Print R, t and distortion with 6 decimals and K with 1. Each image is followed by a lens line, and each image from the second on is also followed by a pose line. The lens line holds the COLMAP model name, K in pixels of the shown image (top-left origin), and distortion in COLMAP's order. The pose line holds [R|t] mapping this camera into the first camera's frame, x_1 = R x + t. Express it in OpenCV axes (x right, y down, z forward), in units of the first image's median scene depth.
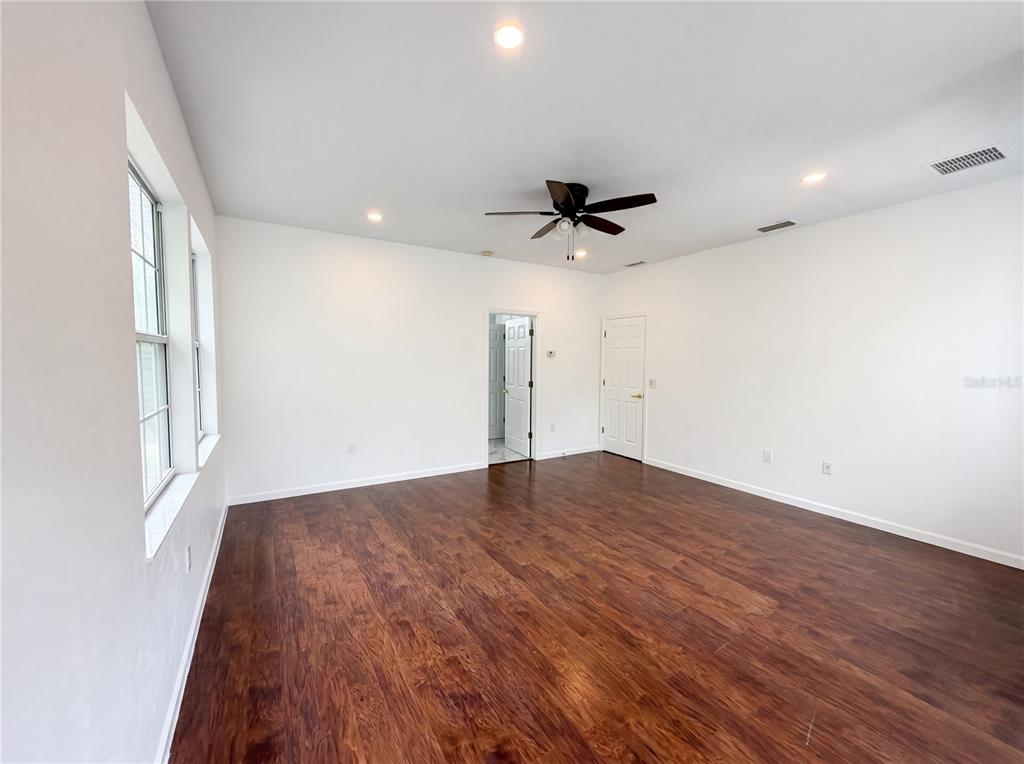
lens RADIAL K [[407.0, 0, 510.4], [0, 407.0, 379.2], [0, 0, 1]] dist [-0.000044, 0.000053]
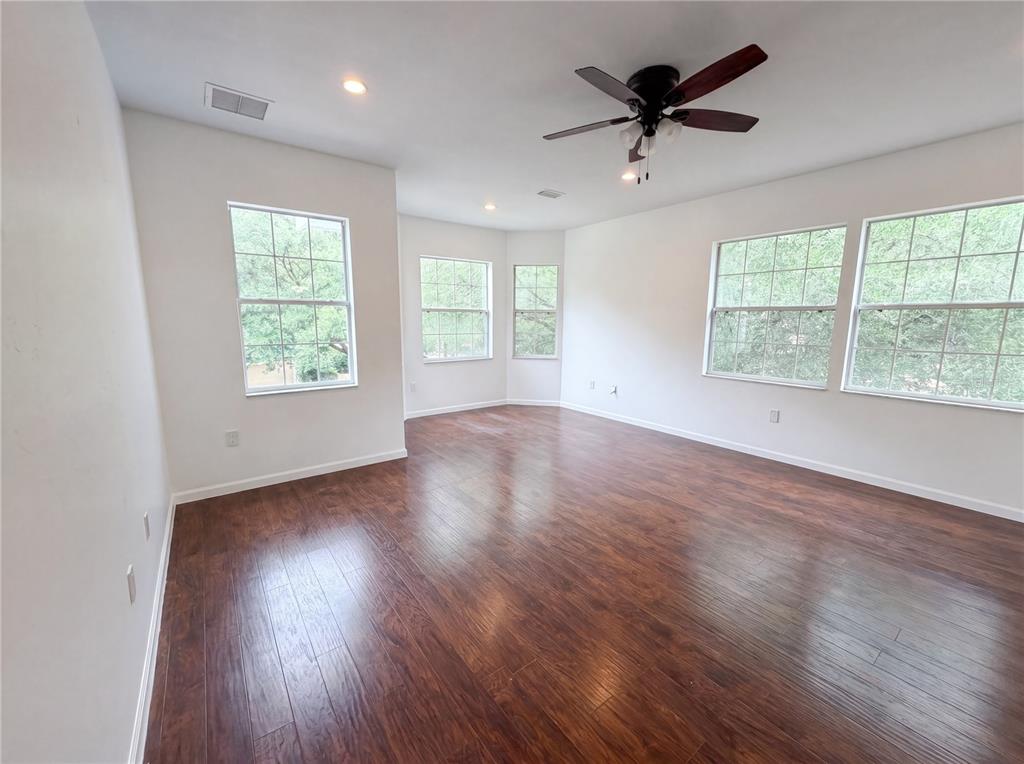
lens RADIAL K [[407.0, 0, 510.4], [0, 407.0, 379.2], [0, 0, 1]] dist [-0.000044, 0.000053]
pose [[-0.994840, -0.002017, -0.101437, 0.517624], [-0.022820, 0.978633, 0.204346, -0.089775], [0.098857, 0.205606, -0.973629, 1.964684]]
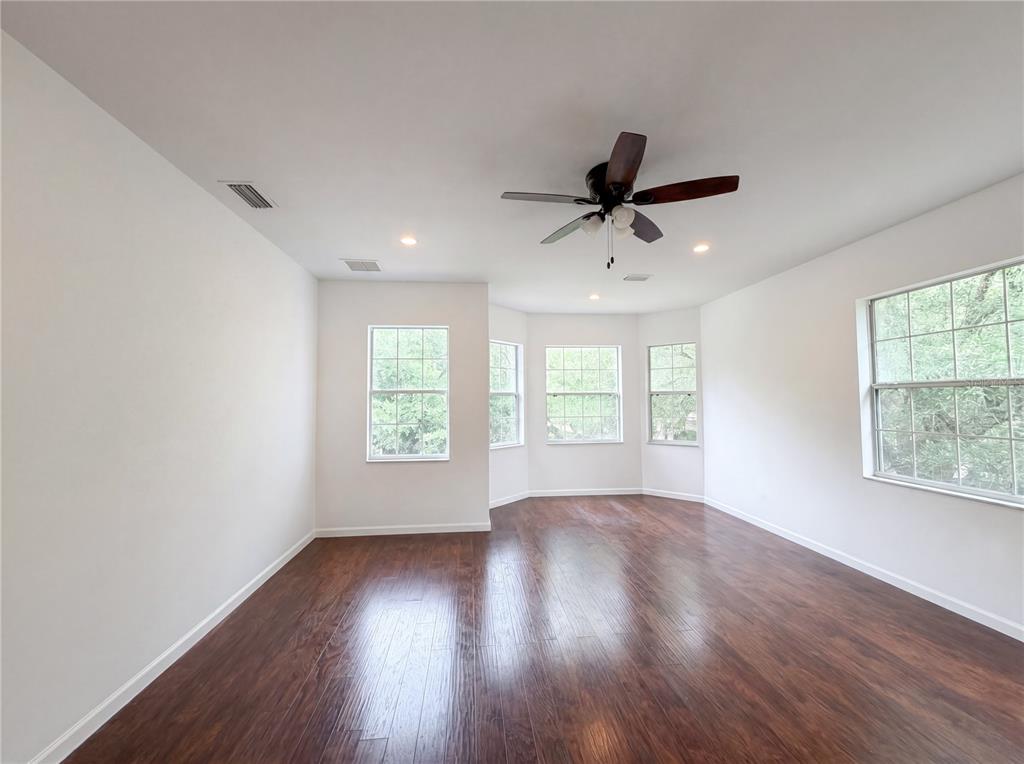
lens RADIAL K [[407.0, 0, 510.4], [0, 407.0, 379.2], [0, 0, 1]] dist [-0.000044, 0.000053]
pose [[-0.901768, 0.019205, 0.431794, -0.008138], [0.022878, 0.999733, 0.003314, -0.097466], [-0.431615, 0.012867, -0.901966, 1.936559]]
